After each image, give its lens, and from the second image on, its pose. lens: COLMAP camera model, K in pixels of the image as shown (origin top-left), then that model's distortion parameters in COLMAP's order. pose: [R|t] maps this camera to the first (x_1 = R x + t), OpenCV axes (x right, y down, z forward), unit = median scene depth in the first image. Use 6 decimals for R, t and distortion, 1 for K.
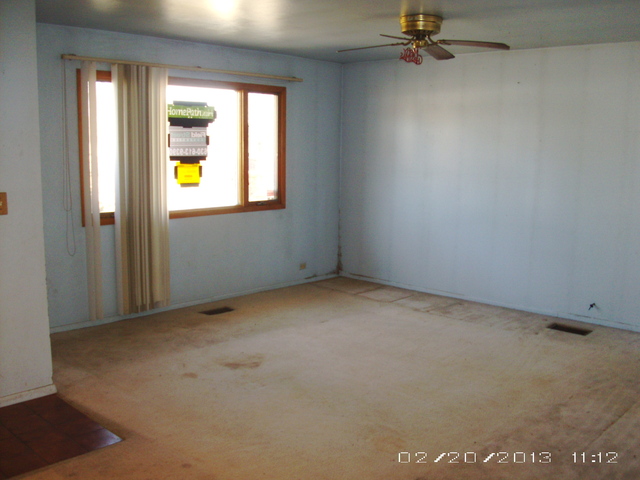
lens RADIAL K [[675.7, 0, 320.0], [0, 675.7, 240.0], [0, 0, 1]] dist [-0.131715, 0.008094]
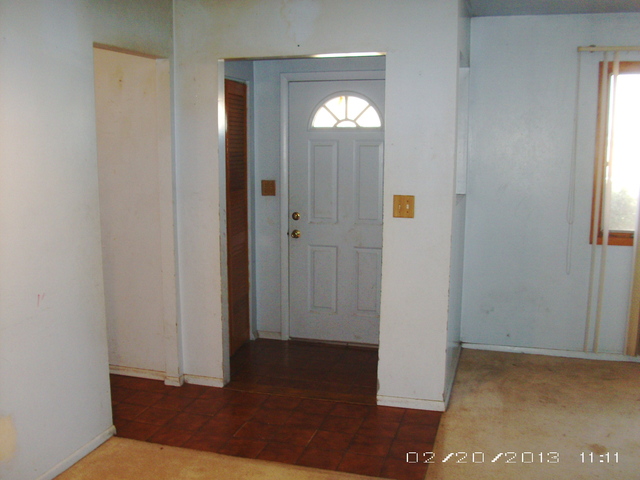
lens RADIAL K [[675.7, 0, 320.0], [0, 675.7, 240.0], [0, 0, 1]] dist [-0.131715, 0.008094]
pose [[0.423984, 0.114697, -0.898378, 0.302464], [-0.119712, 0.990342, 0.069942, -0.048262], [0.897723, 0.077892, 0.433620, 0.346757]]
